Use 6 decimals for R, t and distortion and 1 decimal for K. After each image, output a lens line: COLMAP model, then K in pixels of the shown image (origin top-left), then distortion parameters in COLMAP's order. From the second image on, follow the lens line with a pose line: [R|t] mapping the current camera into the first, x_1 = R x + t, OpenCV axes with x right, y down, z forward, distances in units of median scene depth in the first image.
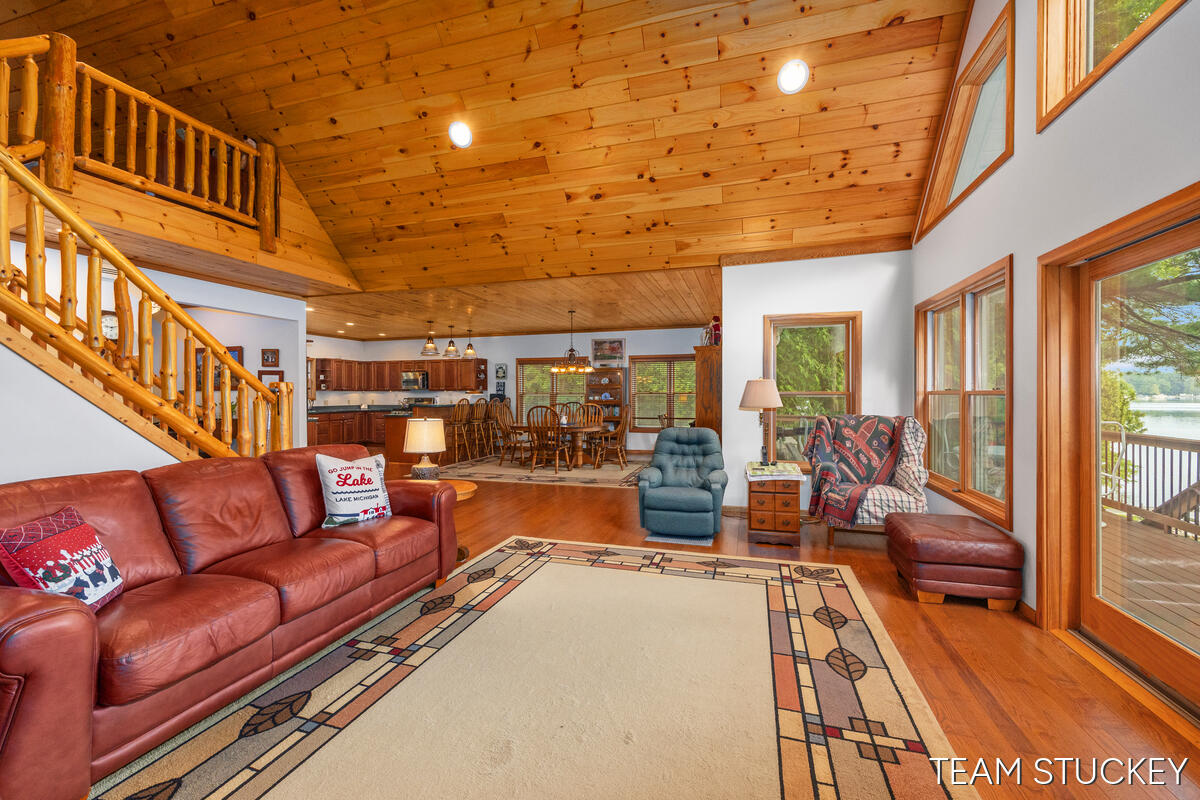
lens RADIAL K [[485.0, 0, 606.0], [0, 485.0, 395.6], [0, 0, 1]] dist [-0.001426, 0.000119]
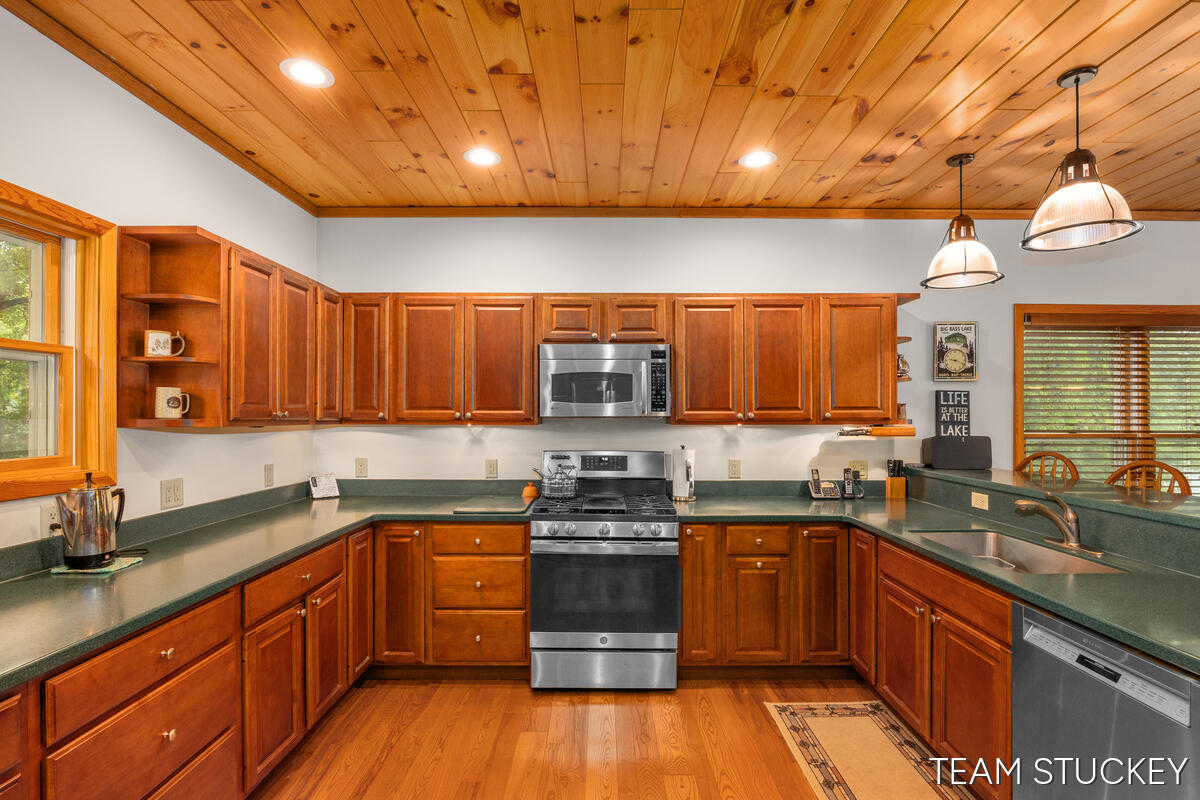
lens RADIAL K [[567.0, 0, 613.6], [0, 567.0, 416.1], [0, 0, 1]] dist [-0.006758, -0.001171]
pose [[0.959345, 0.003321, 0.282216, -1.112277], [-0.002648, 0.999993, -0.002765, -0.030286], [-0.282223, 0.001905, 0.959347, 1.747061]]
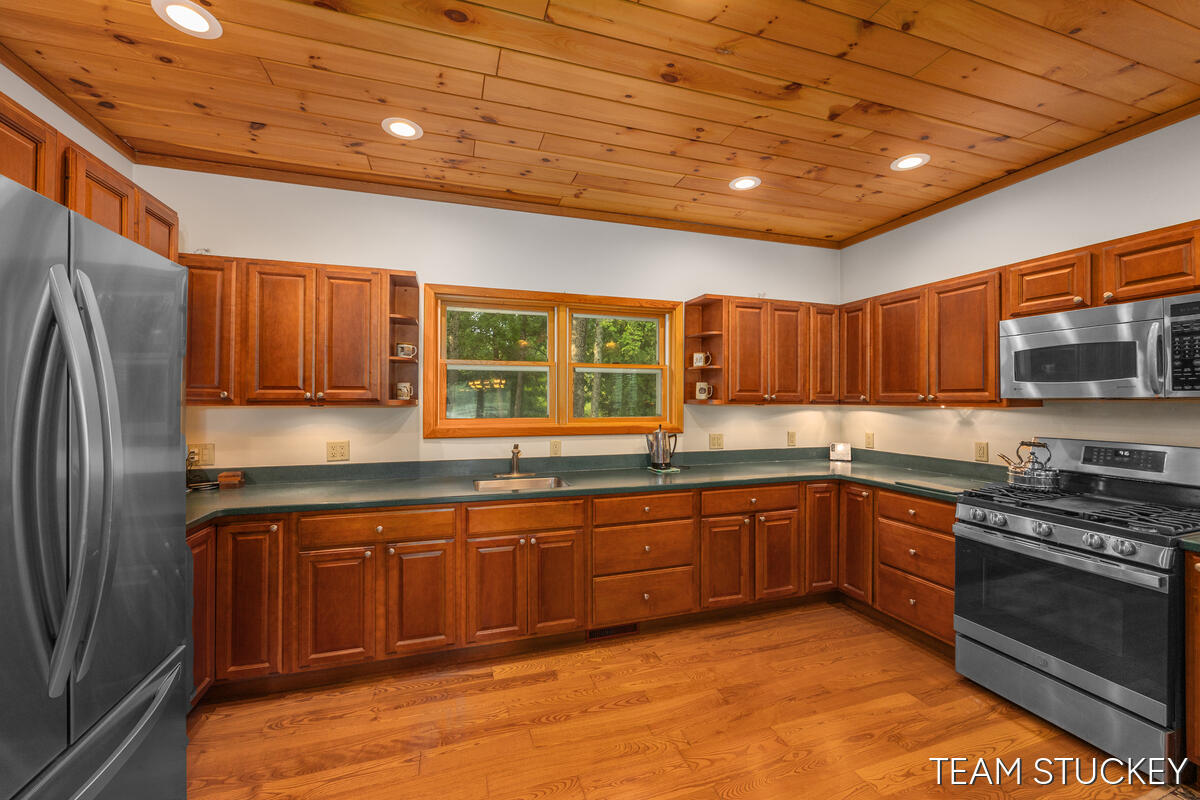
lens RADIAL K [[485.0, 0, 605.8], [0, 485.0, 396.3], [0, 0, 1]] dist [-0.001426, 0.000119]
pose [[0.569612, -0.002728, -0.821909, -0.825439], [-0.006319, 0.999950, -0.007698, -0.026760], [0.821890, 0.009578, 0.569566, 1.751765]]
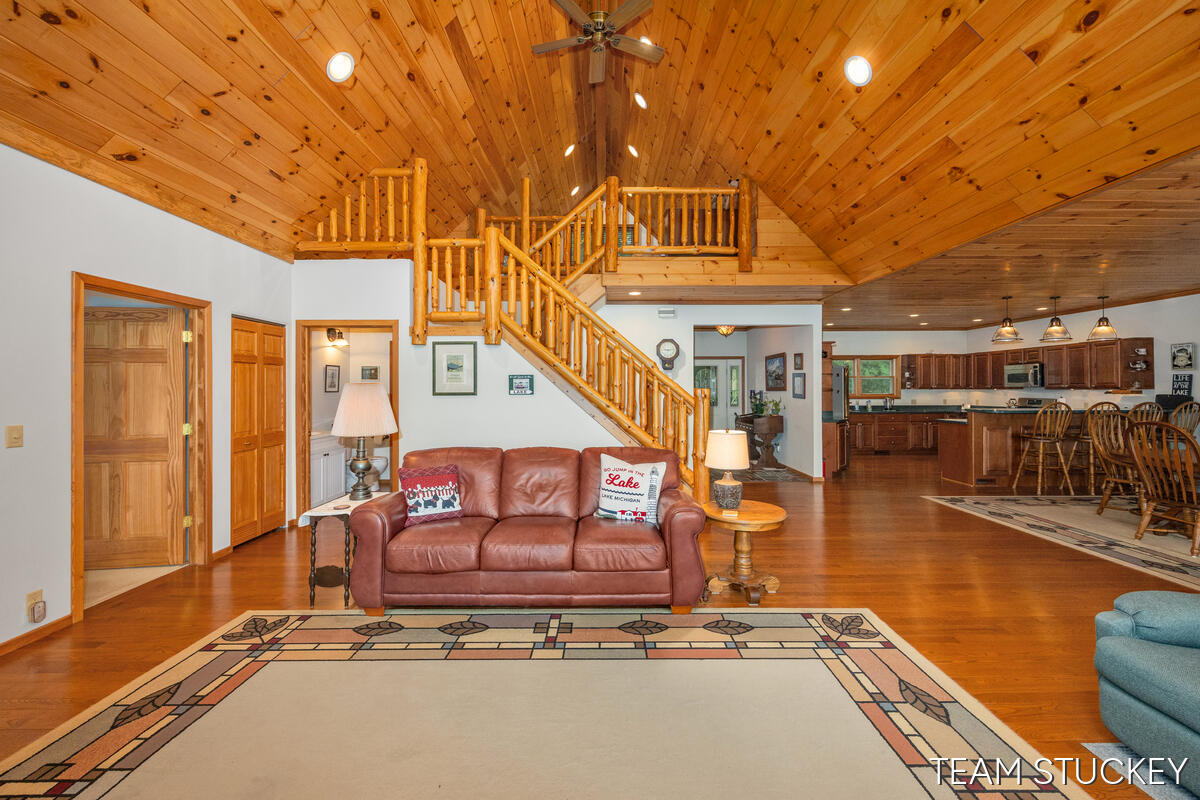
lens RADIAL K [[485.0, 0, 604.6], [0, 485.0, 383.3], [0, 0, 1]] dist [-0.001426, 0.000119]
pose [[0.289989, -0.007965, -0.956997, 0.321804], [-0.002073, 0.999958, -0.008951, -0.024906], [0.957028, 0.004579, 0.289960, 0.377266]]
